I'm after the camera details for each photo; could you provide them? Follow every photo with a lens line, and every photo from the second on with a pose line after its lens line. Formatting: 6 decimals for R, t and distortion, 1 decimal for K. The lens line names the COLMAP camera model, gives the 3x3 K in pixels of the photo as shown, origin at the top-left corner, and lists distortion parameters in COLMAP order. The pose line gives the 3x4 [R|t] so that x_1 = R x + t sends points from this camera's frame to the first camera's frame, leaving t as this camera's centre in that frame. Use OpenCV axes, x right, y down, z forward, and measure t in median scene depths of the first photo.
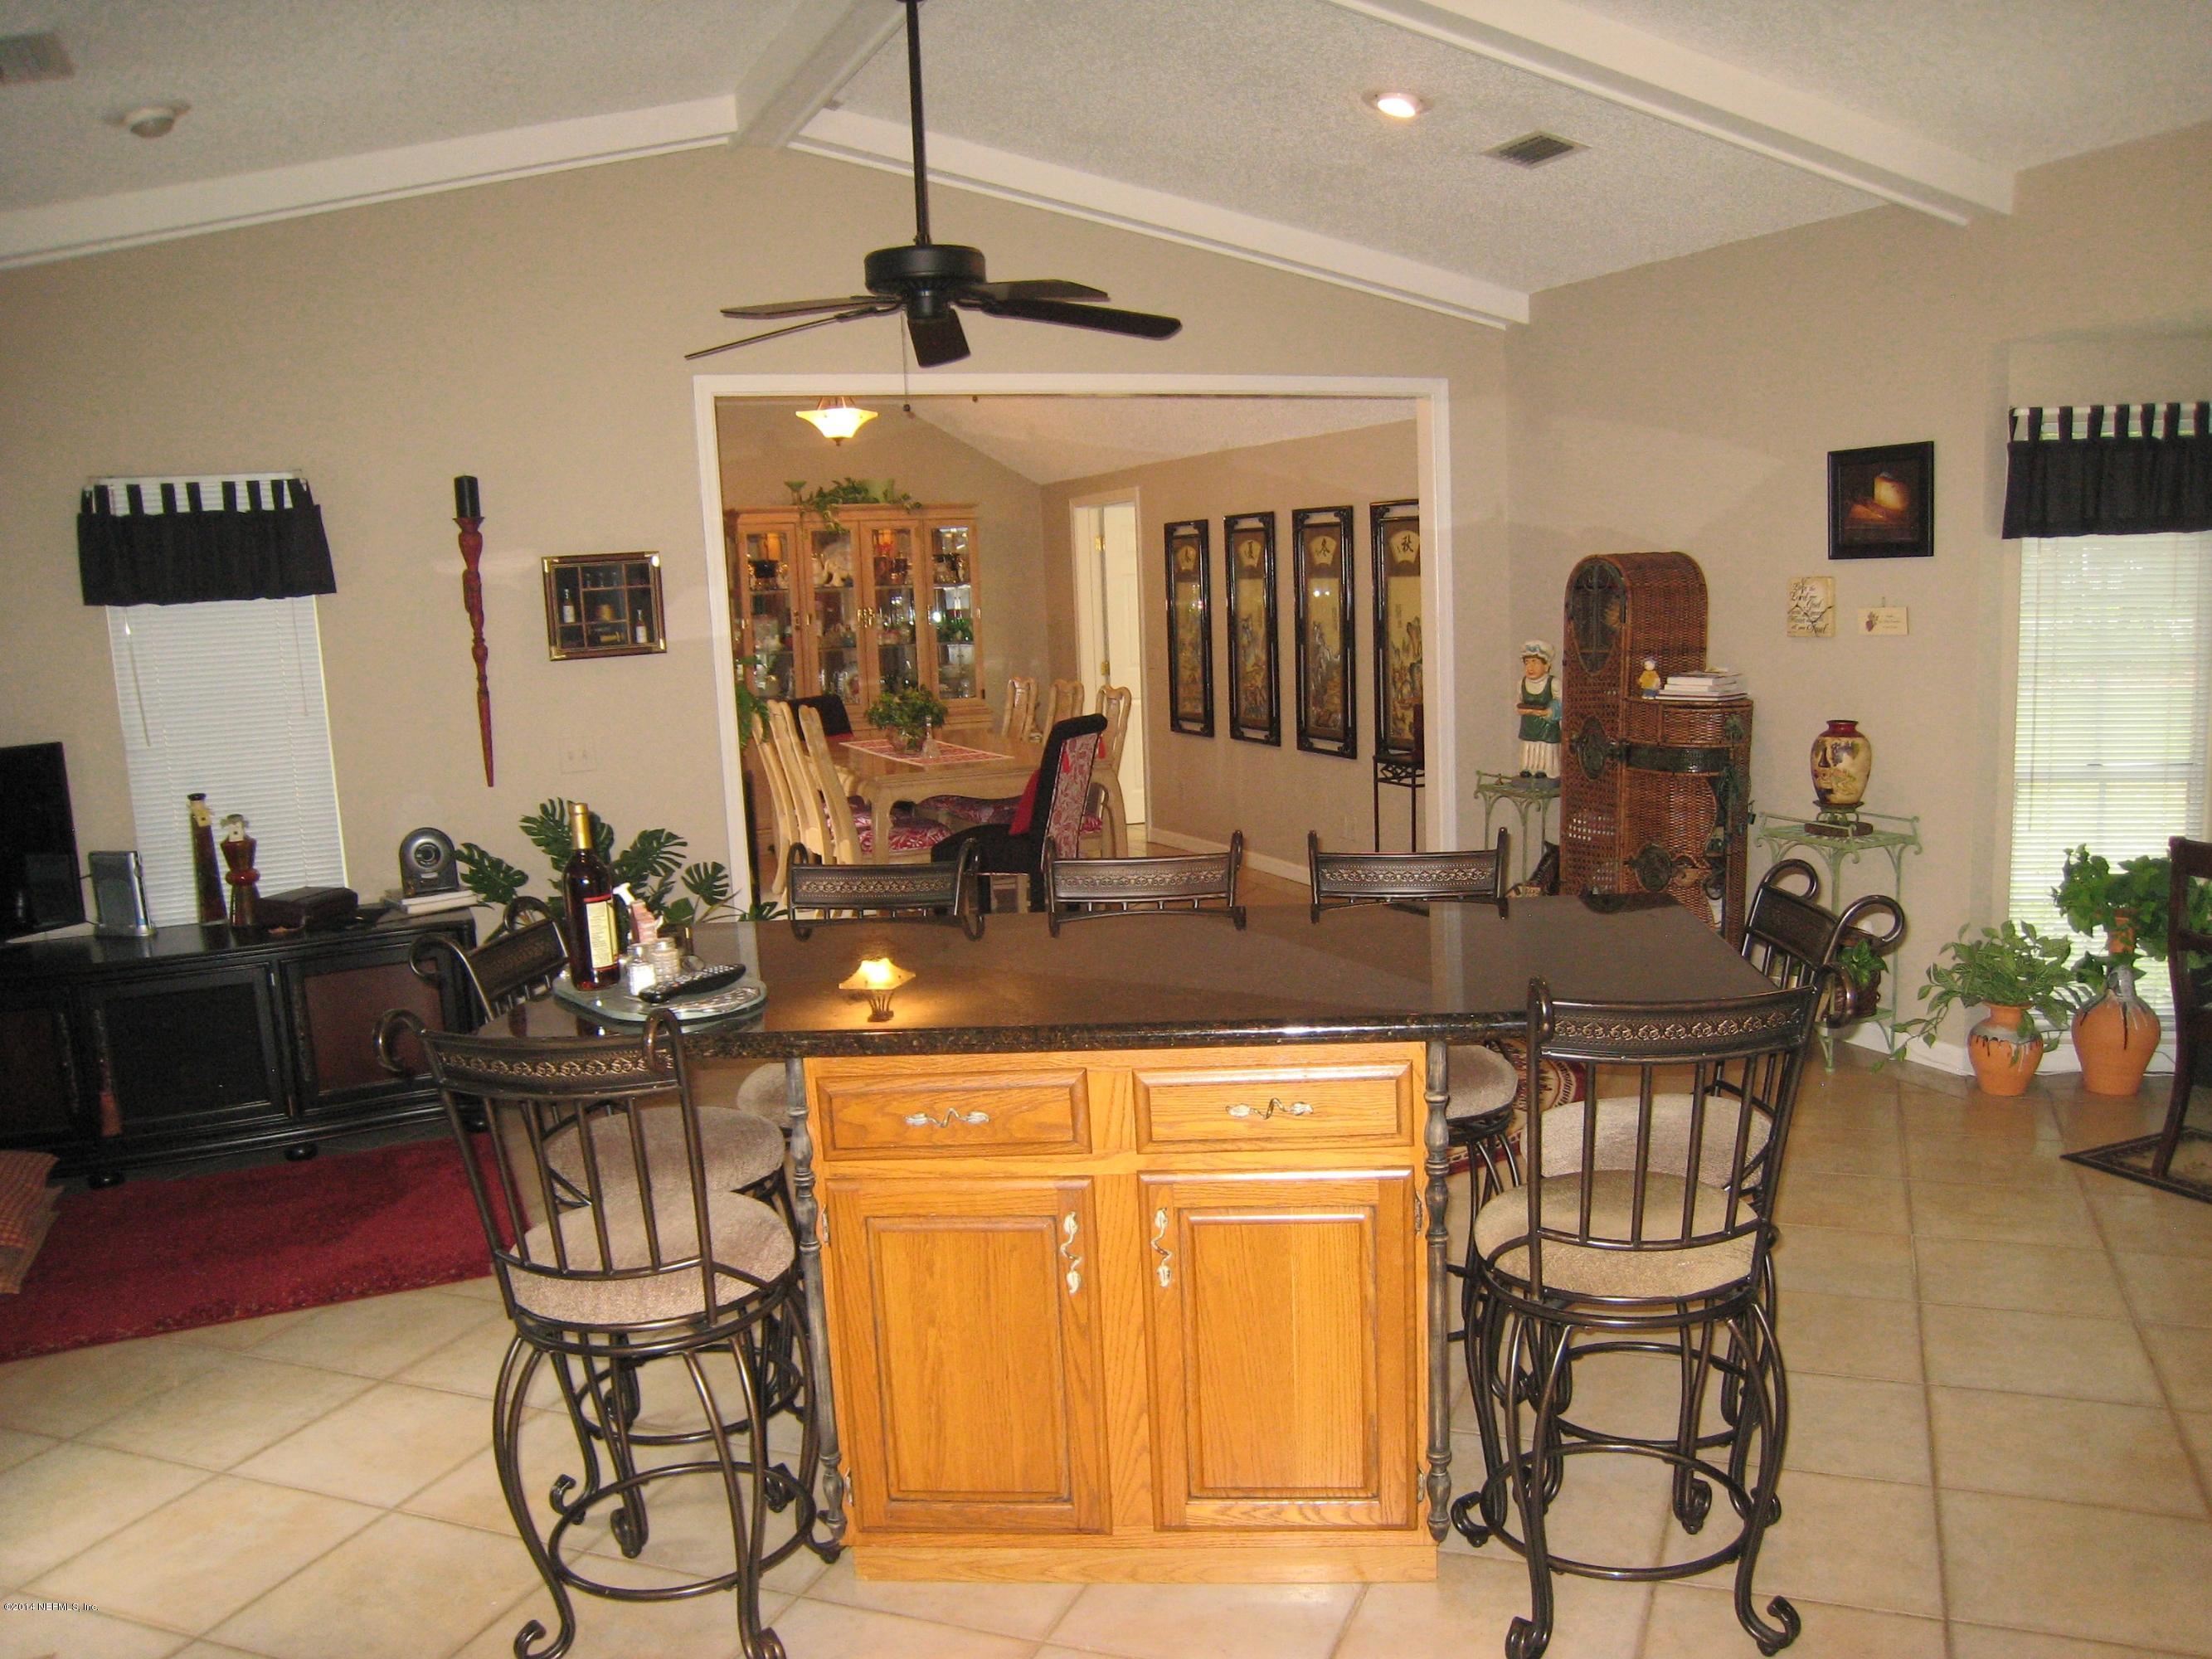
lens RADIAL K [[1828.4, 0, 1102.4], [0, 1828.4, 901.9], [0, 0, 1]] dist [-0.149766, 0.129760]
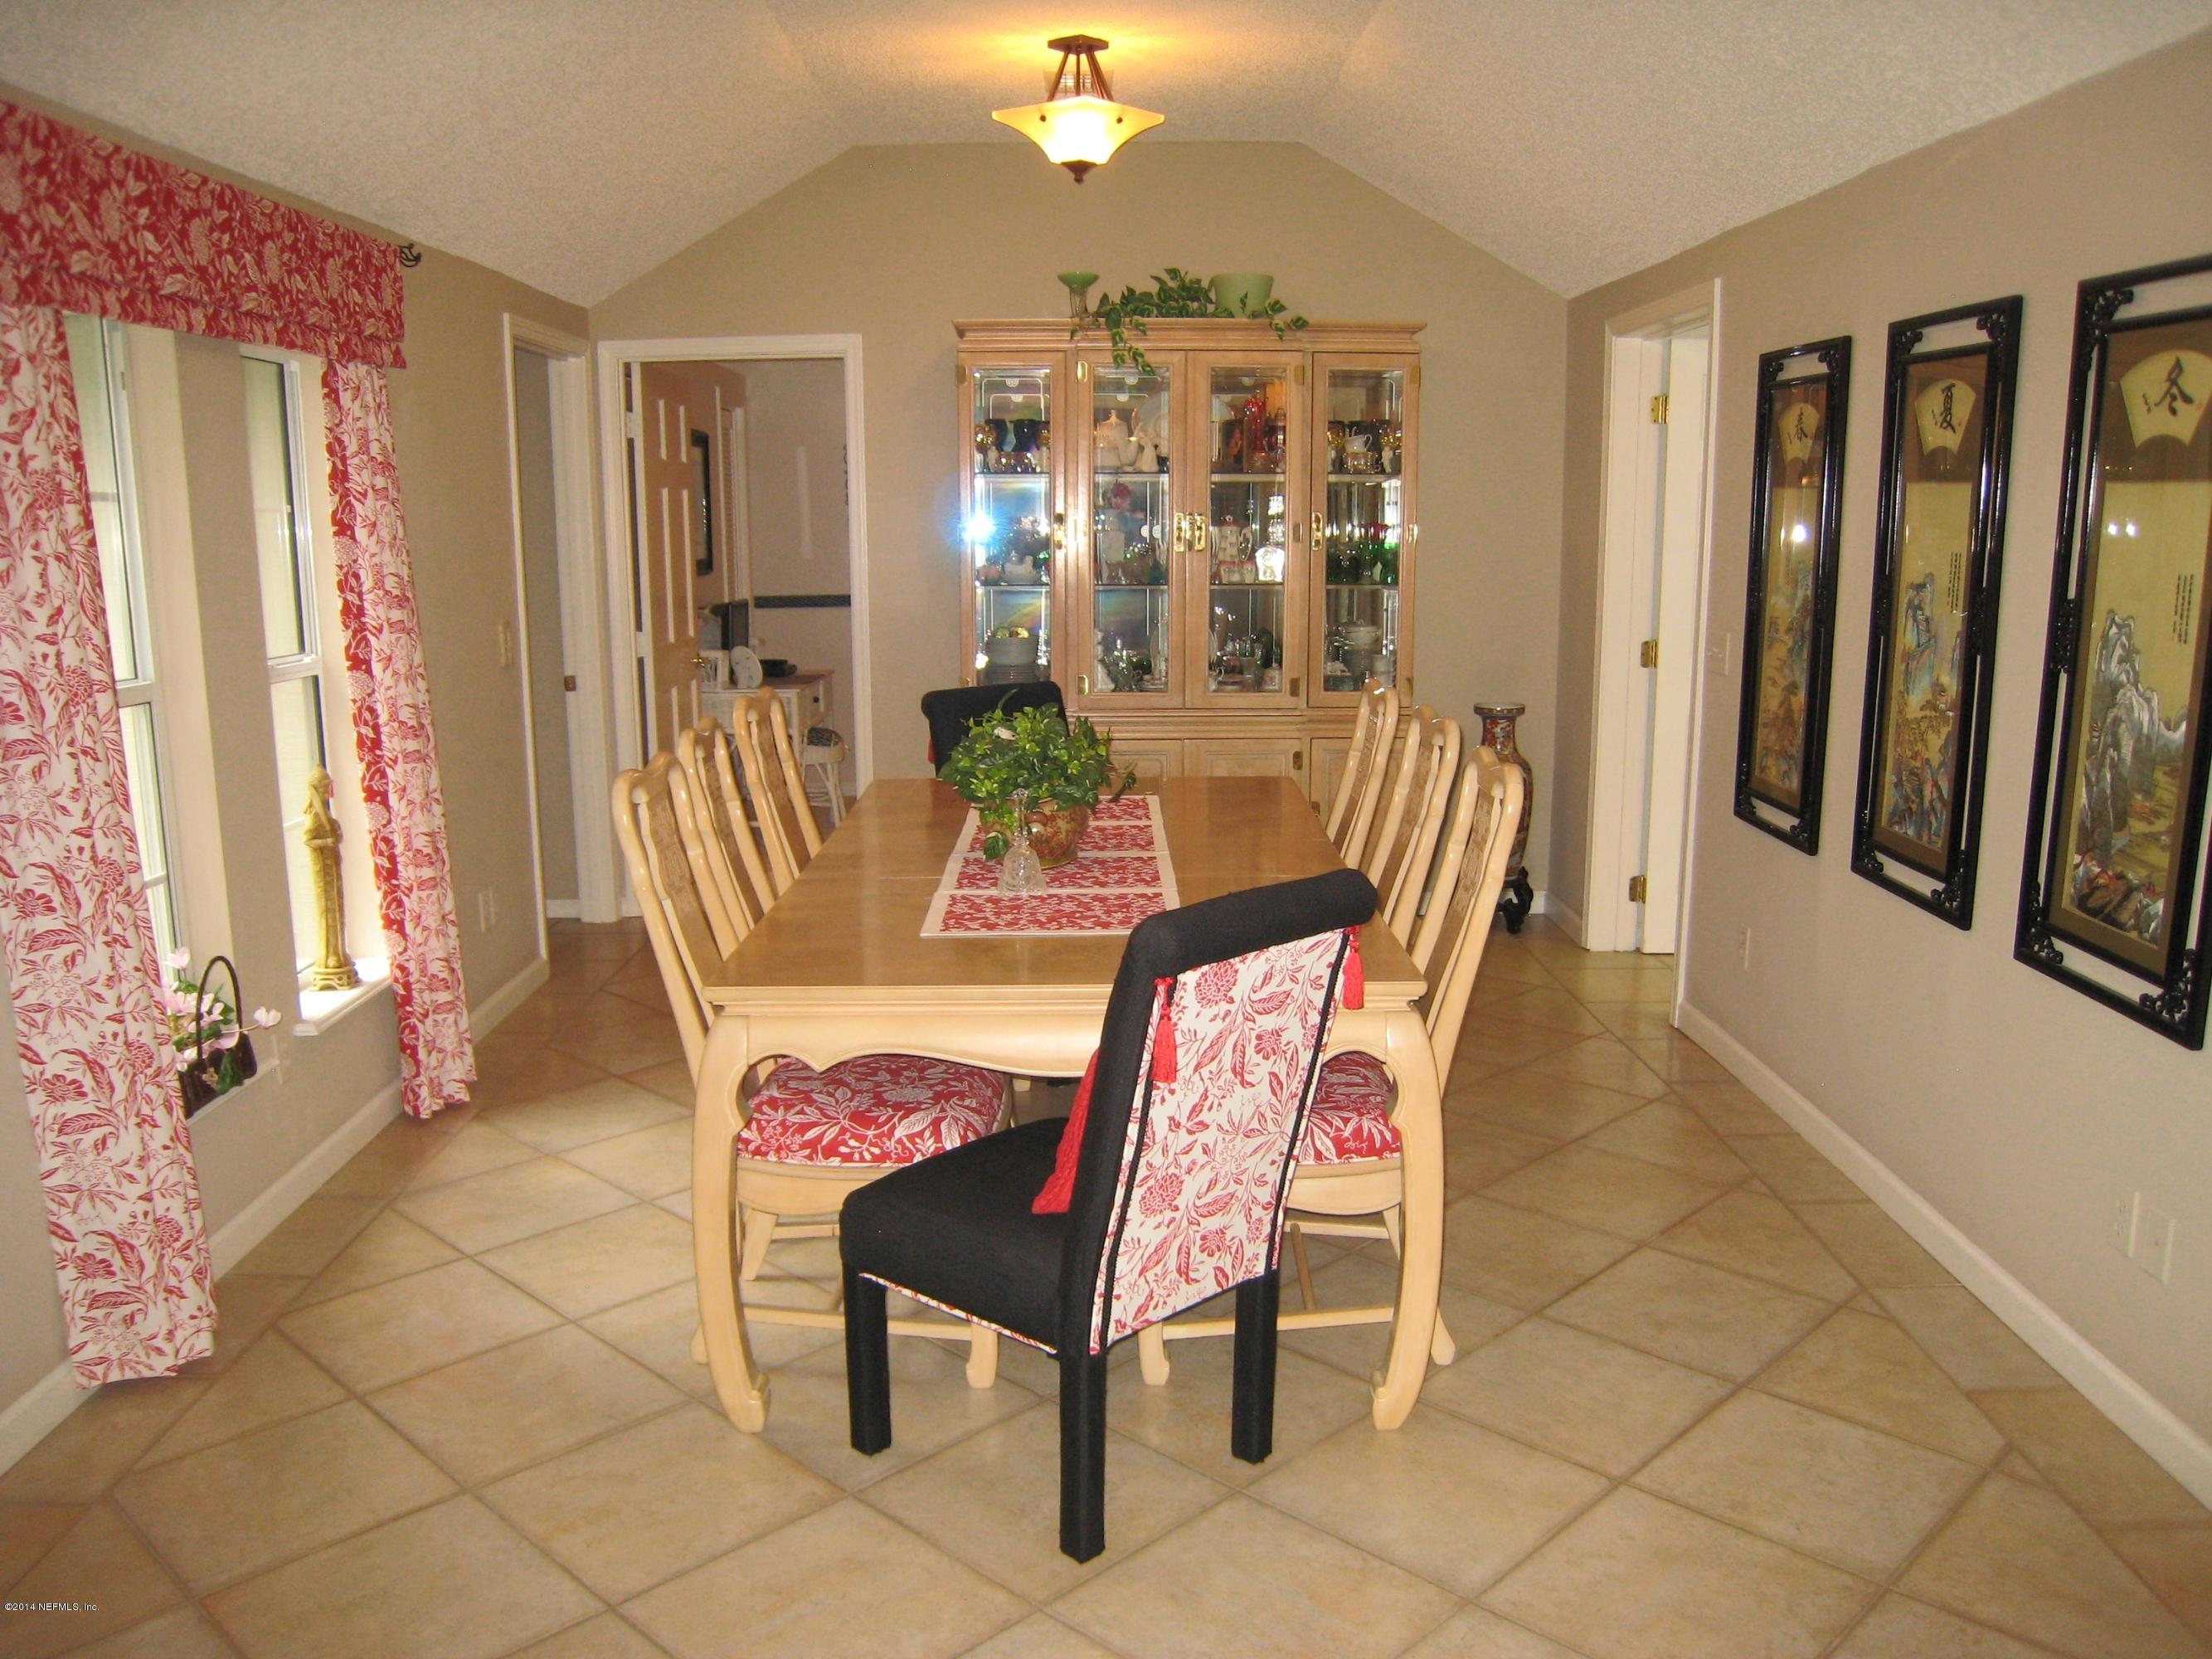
lens RADIAL K [[1828.4, 0, 1102.4], [0, 1828.4, 901.9], [0, 0, 1]] dist [-0.149766, 0.129760]
pose [[0.926416, 0.113977, -0.358834, 0.103506], [-0.095741, 0.993064, 0.068248, -0.164217], [0.364124, -0.028871, 0.930903, 0.977636]]
